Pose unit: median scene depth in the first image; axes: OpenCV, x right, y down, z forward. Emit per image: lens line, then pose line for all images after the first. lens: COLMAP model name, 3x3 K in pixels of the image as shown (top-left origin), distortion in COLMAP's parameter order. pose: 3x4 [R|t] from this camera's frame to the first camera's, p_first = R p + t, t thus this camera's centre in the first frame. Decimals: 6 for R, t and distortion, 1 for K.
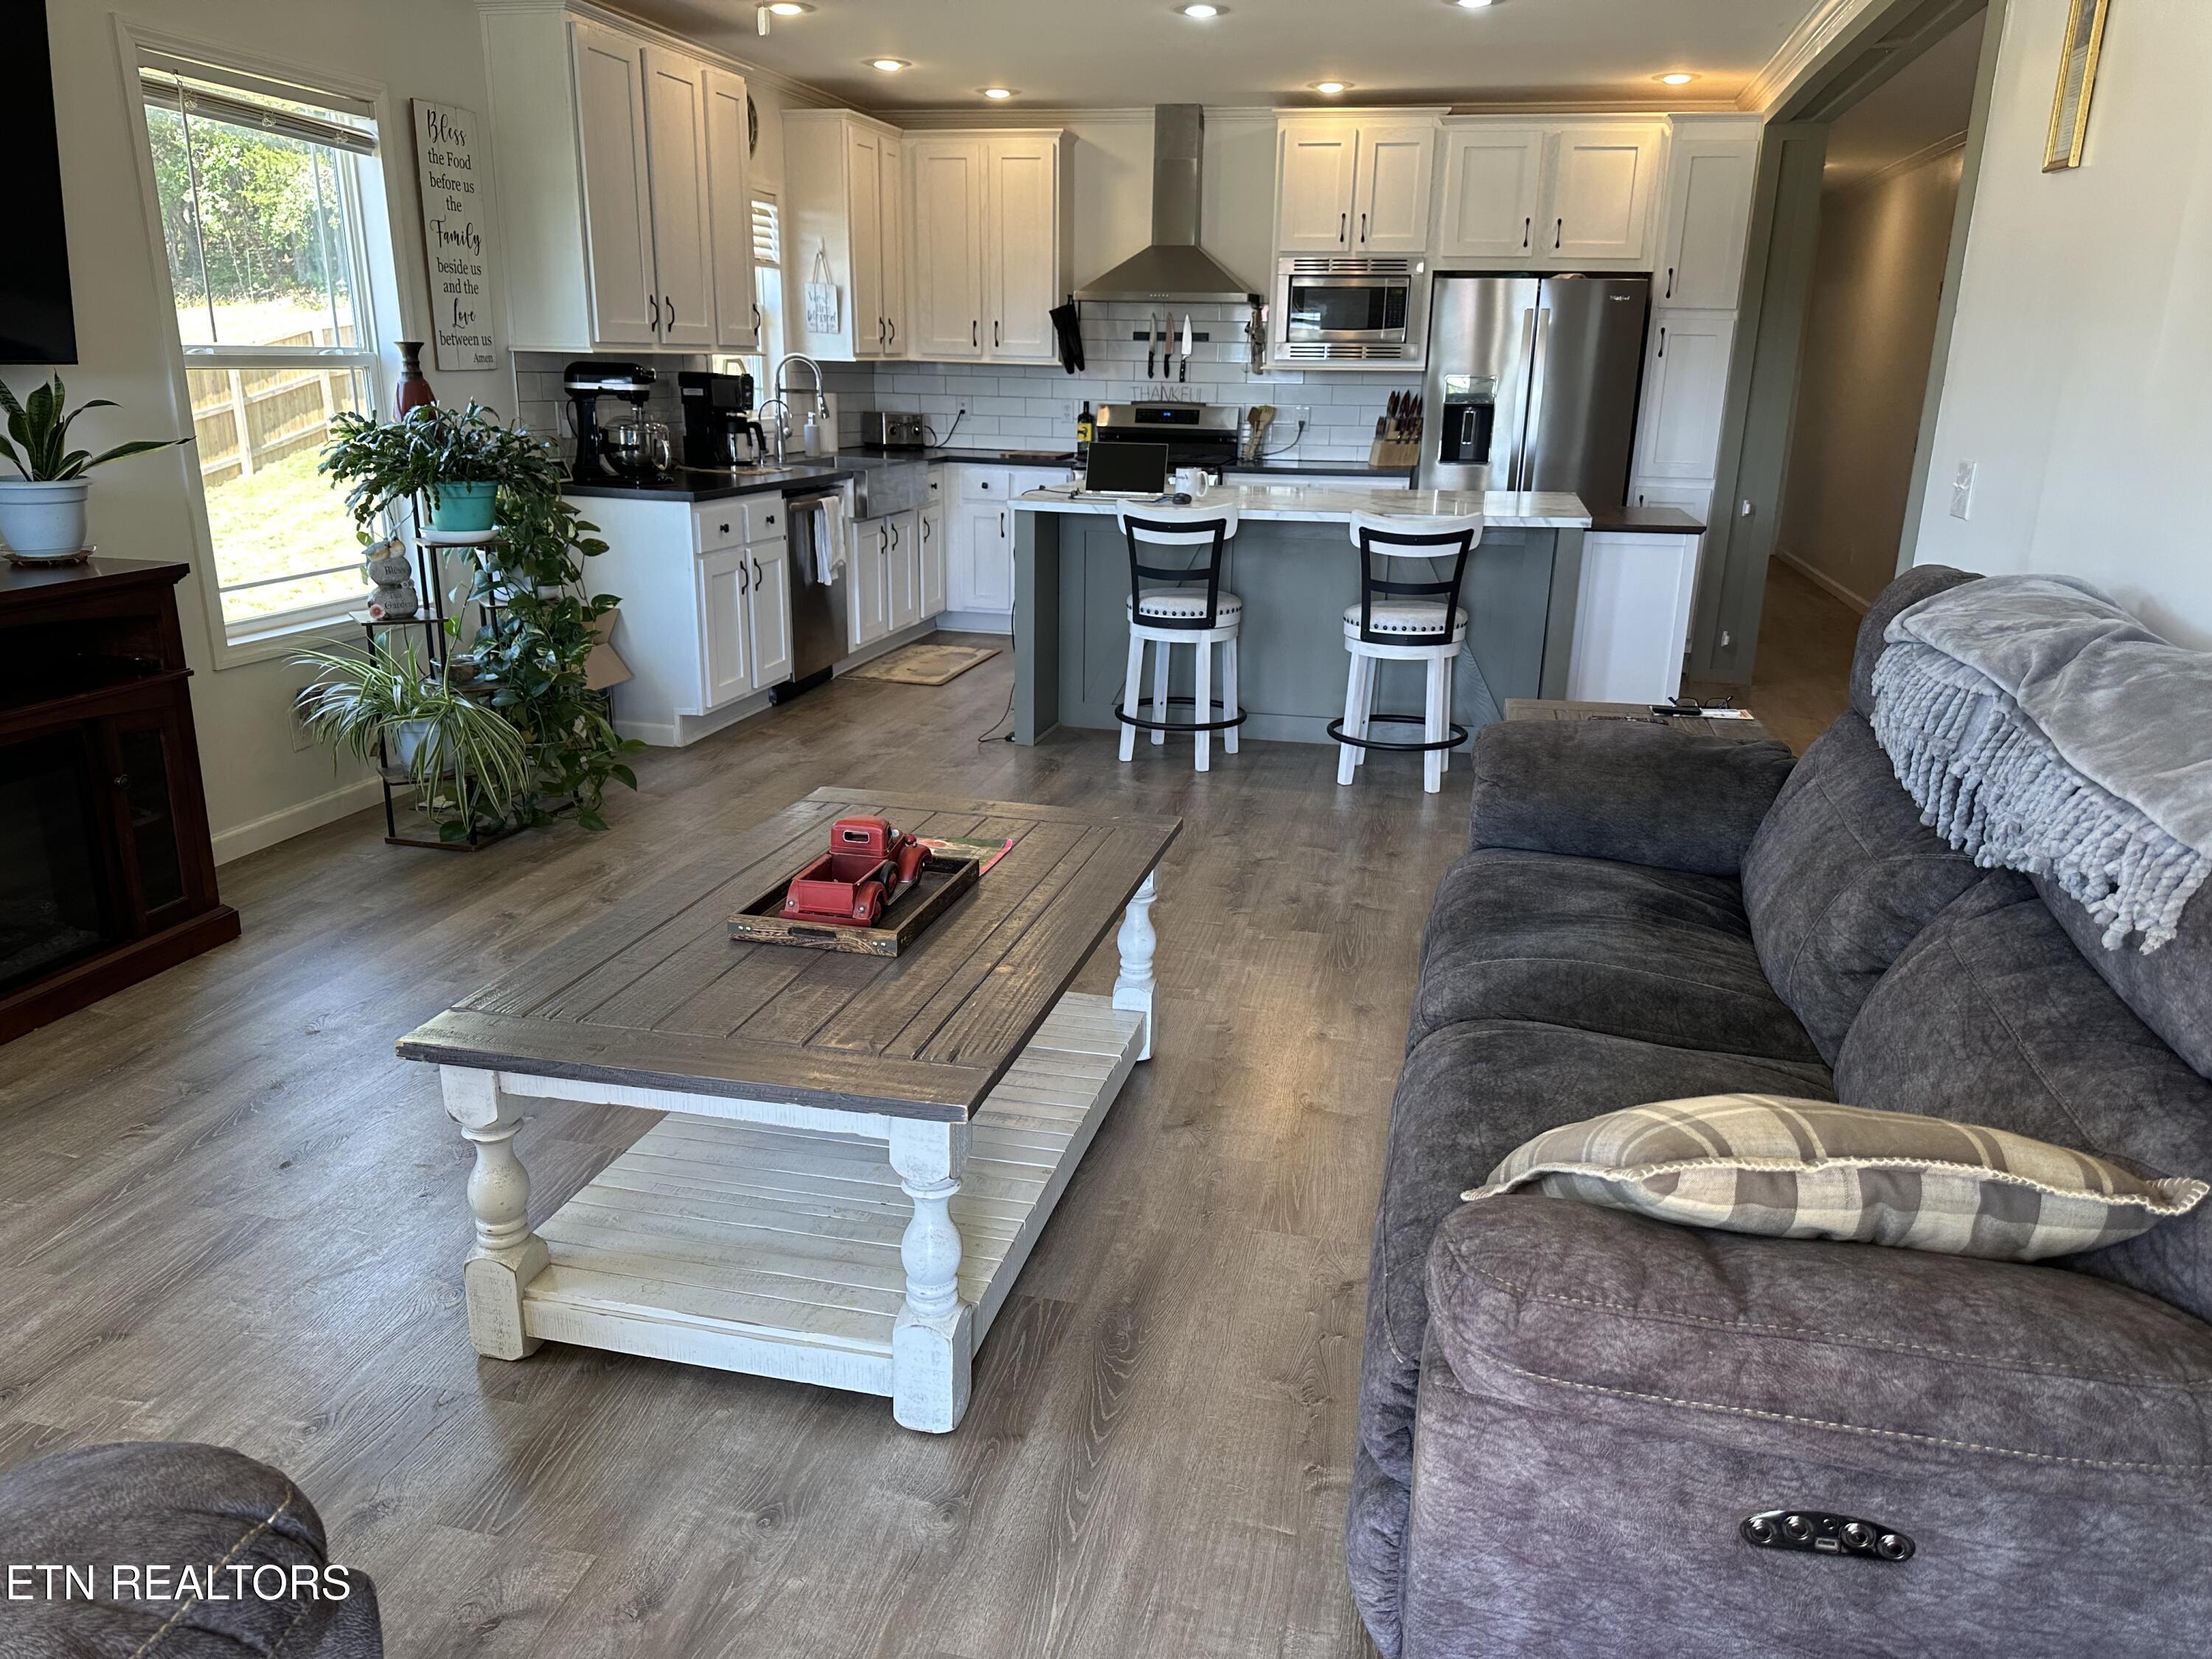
lens RADIAL K [[1547.6, 0, 1117.6], [0, 1547.6, 838.7], [0, 0, 1]] dist [0.169776, -0.351283]
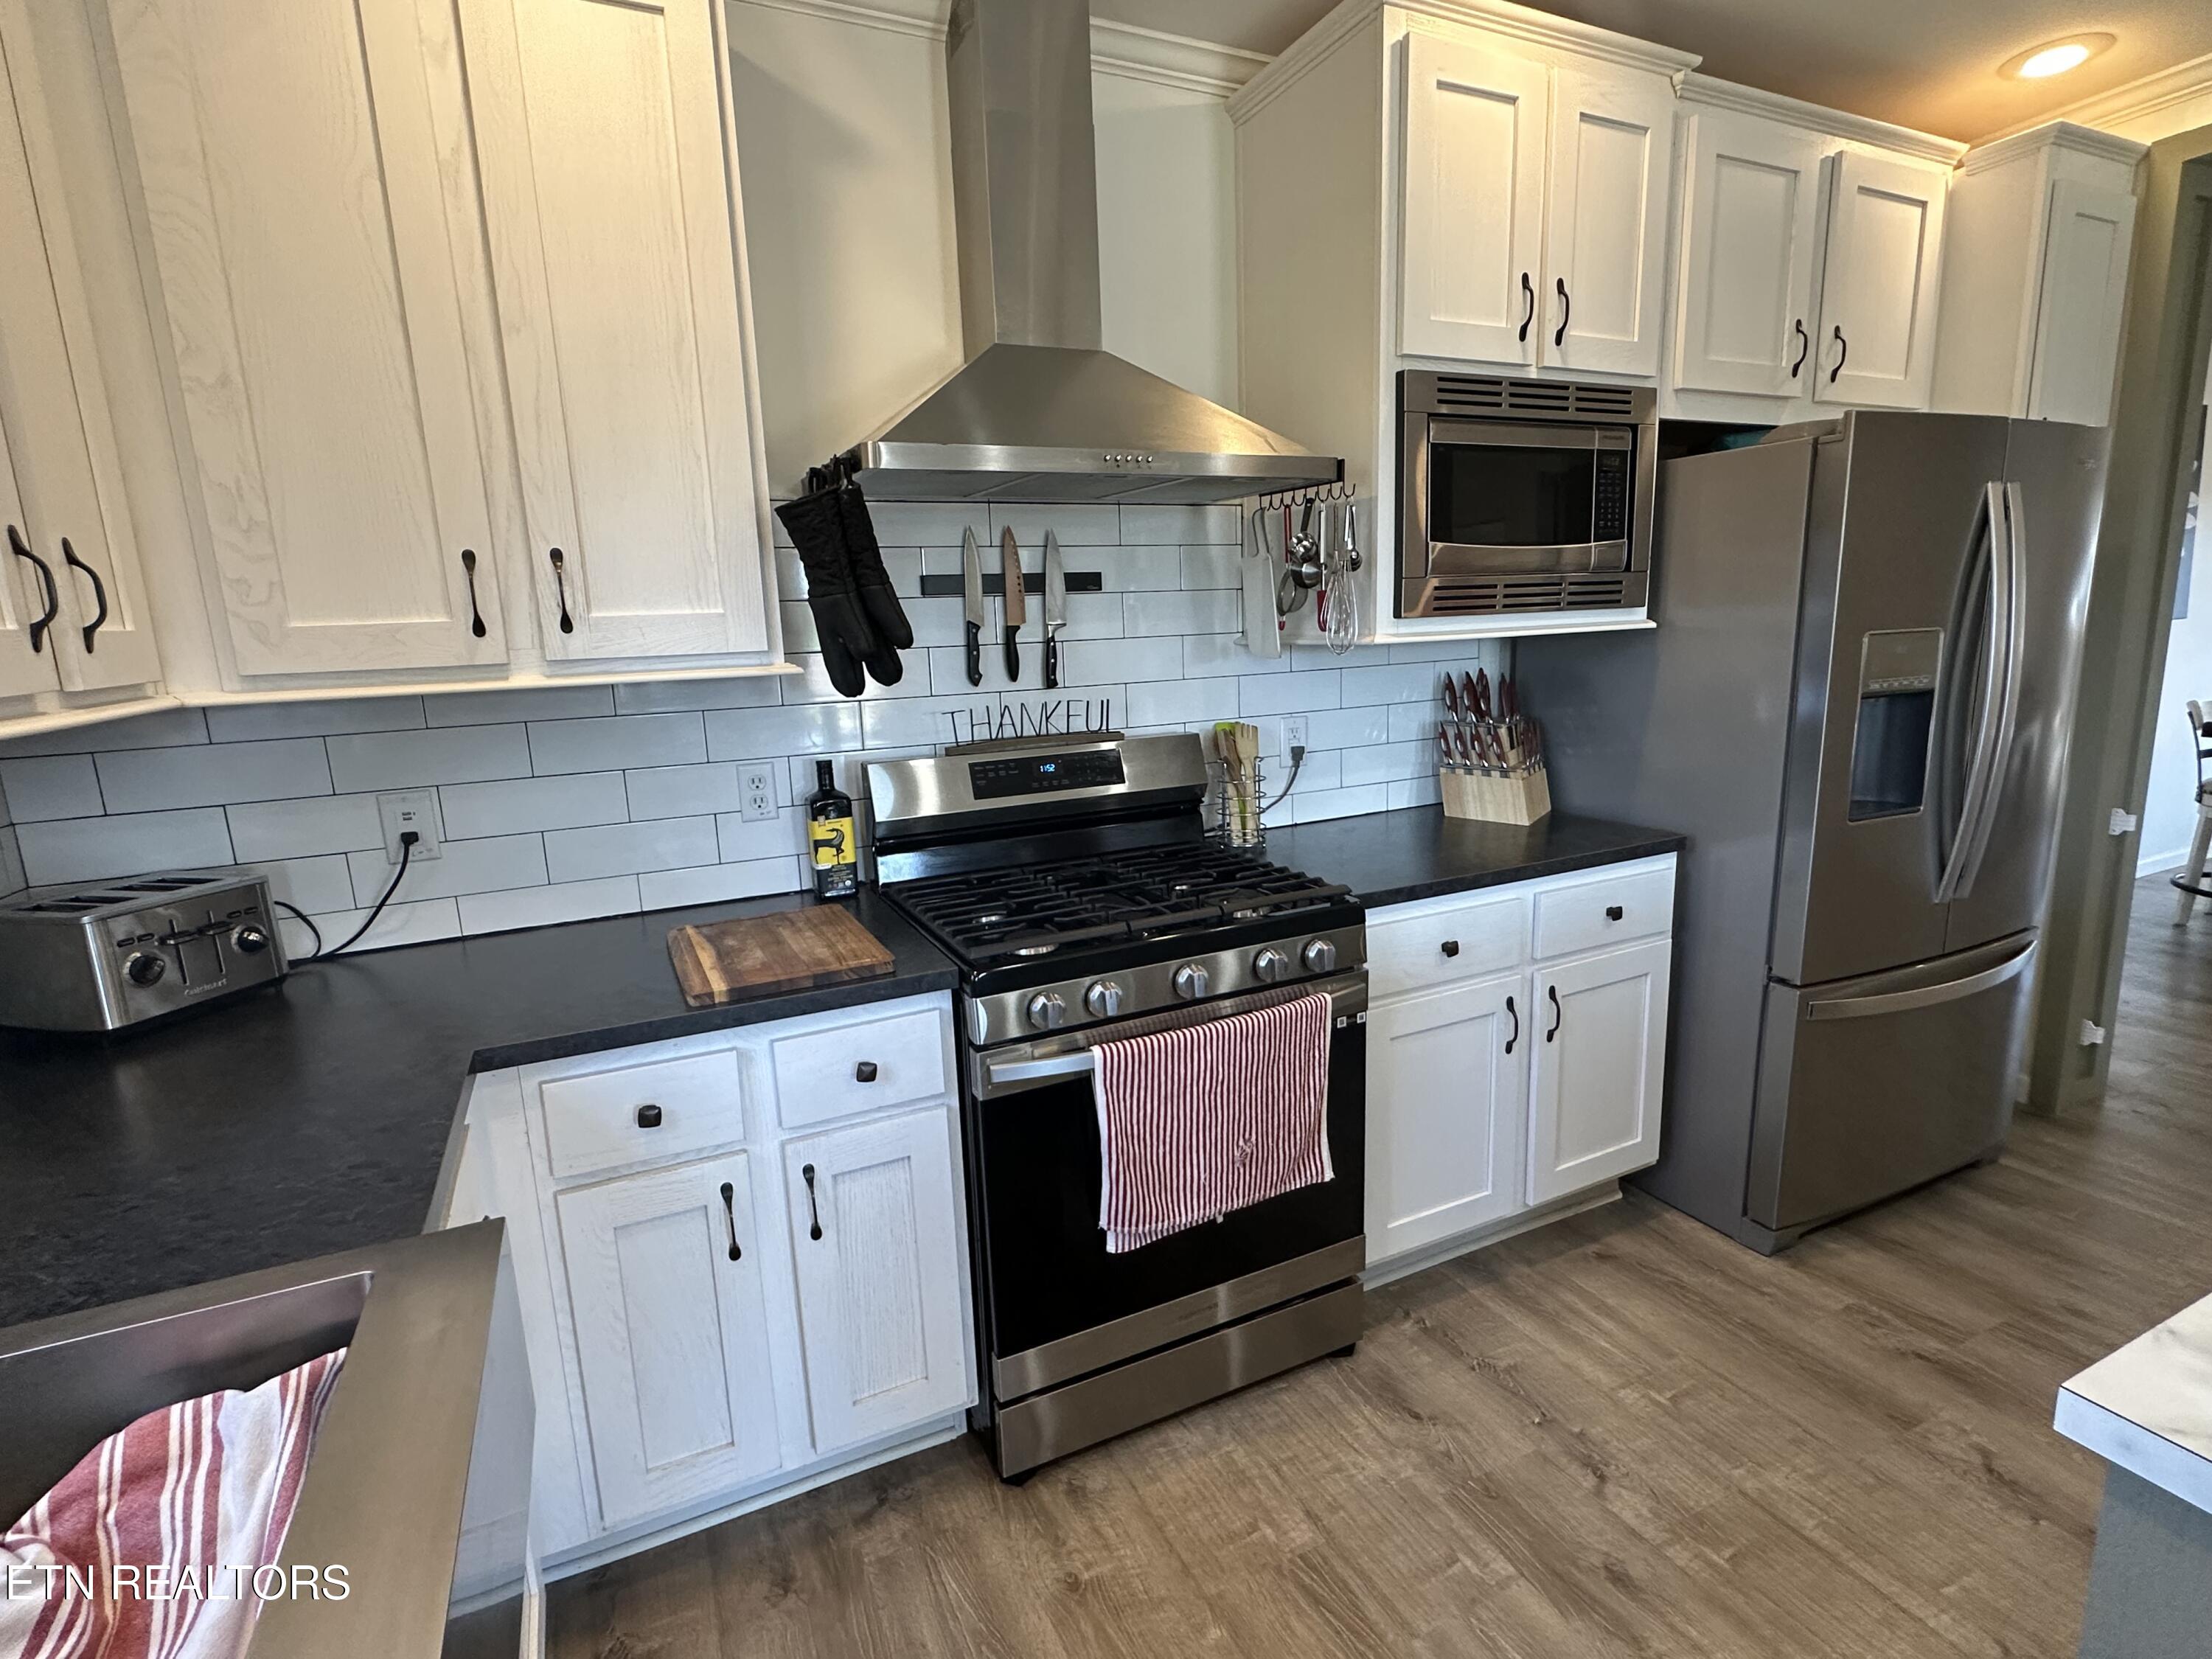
lens RADIAL K [[1079.8, 0, 1106.0], [0, 1079.8, 829.5], [0, 0, 1]] dist [-0.005352, -0.000033]
pose [[0.784288, -0.167883, 0.597250, -0.176446], [0.235051, 0.971330, -0.035626, -0.349250], [-0.574146, 0.168326, 0.801263, 1.112828]]
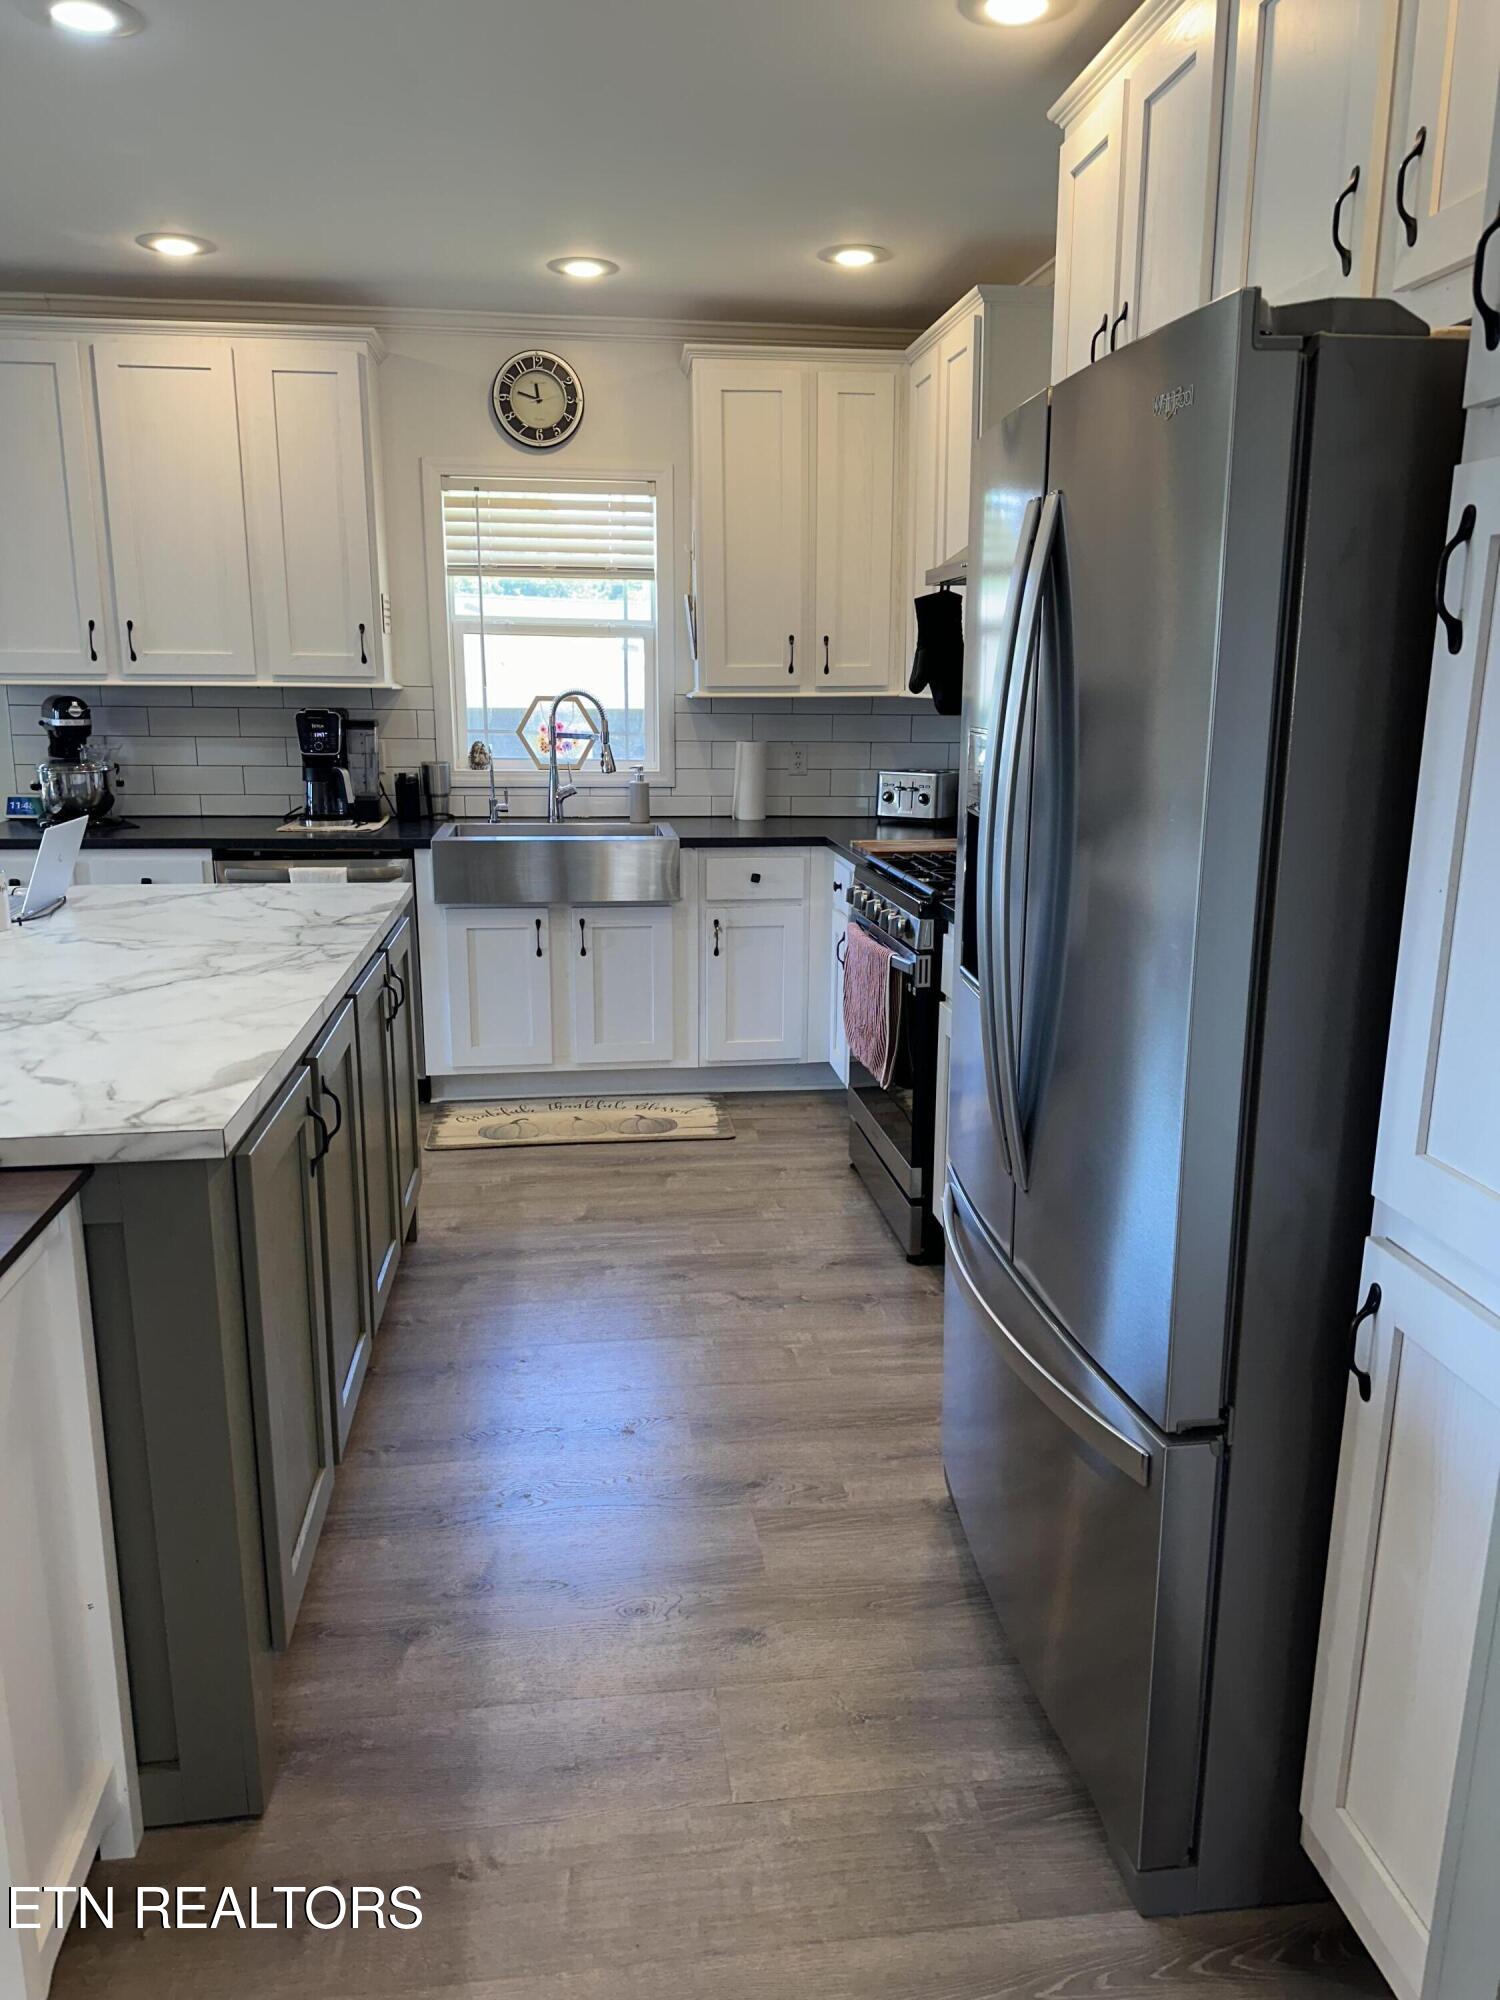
lens RADIAL K [[1411.1, 0, 786.7], [0, 1411.1, 1031.3], [0, 0, 1]] dist [0.050743, -0.064962]
pose [[0.365546, 0.215476, -0.905509, 0.610041], [-0.277560, 0.953810, 0.114921, -0.323165], [0.888446, 0.209324, 0.408469, 1.064289]]
